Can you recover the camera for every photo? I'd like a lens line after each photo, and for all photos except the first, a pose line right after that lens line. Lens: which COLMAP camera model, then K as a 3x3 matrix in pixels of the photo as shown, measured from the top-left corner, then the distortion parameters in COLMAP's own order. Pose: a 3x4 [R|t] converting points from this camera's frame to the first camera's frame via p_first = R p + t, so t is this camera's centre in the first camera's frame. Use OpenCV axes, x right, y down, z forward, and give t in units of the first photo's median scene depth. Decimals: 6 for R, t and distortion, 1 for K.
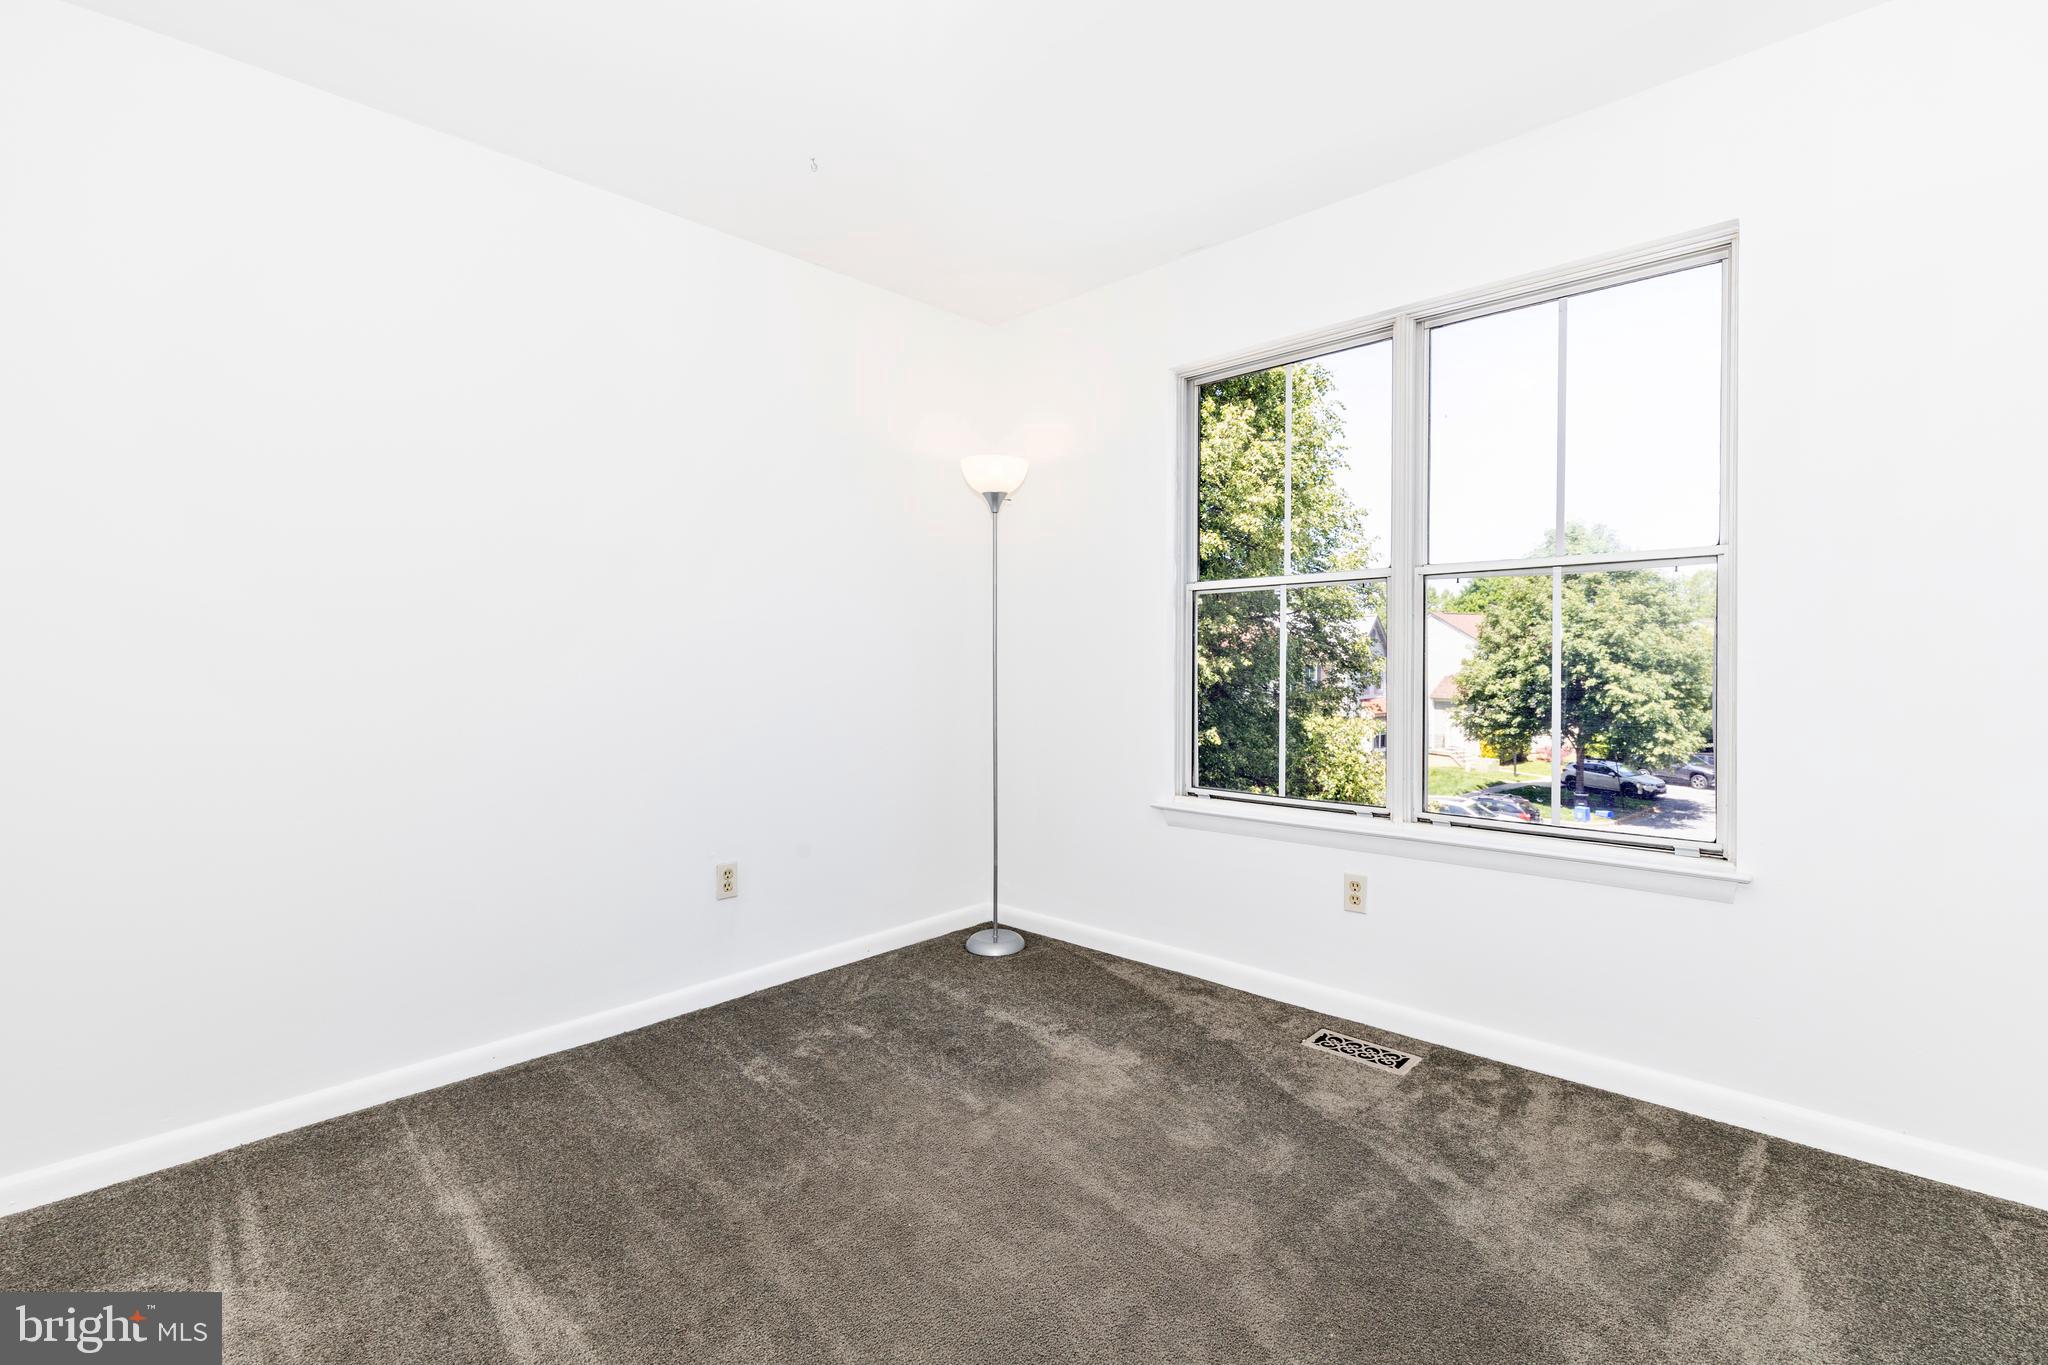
lens RADIAL K [[916.8, 0, 1038.3], [0, 916.8, 684.5], [0, 0, 1]] dist [-0.005786, -0.000589]
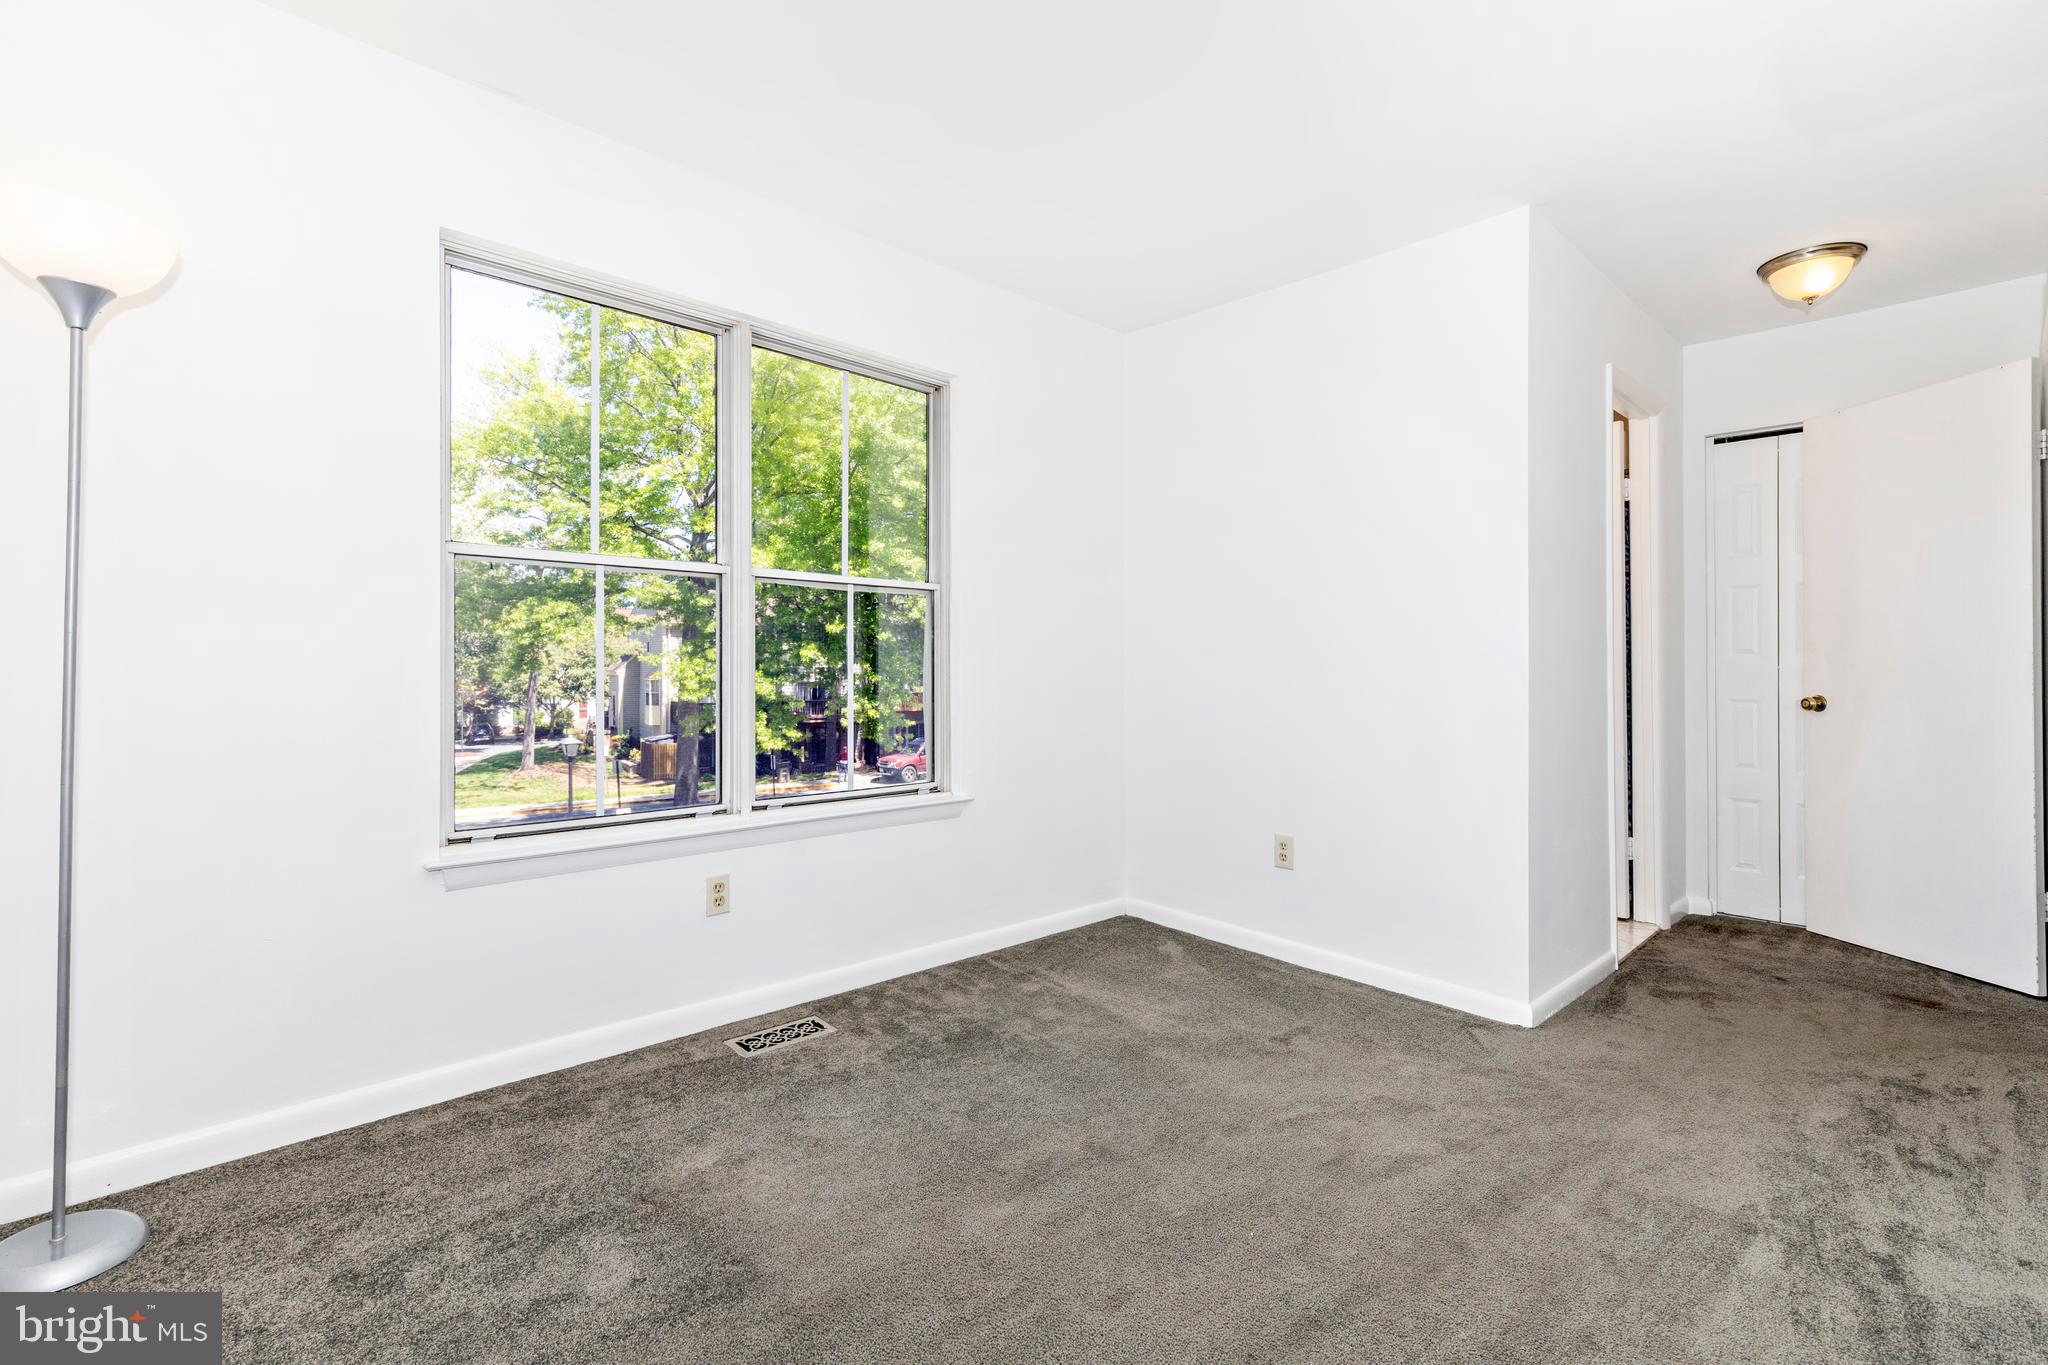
lens RADIAL K [[916.8, 0, 1038.3], [0, 916.8, 684.5], [0, 0, 1]] dist [-0.005786, -0.000589]
pose [[0.046766, -0.014315, 0.998803, -0.639033], [0.015708, 0.999784, 0.013593, -0.004477], [-0.998782, 0.015054, 0.046980, 0.638294]]
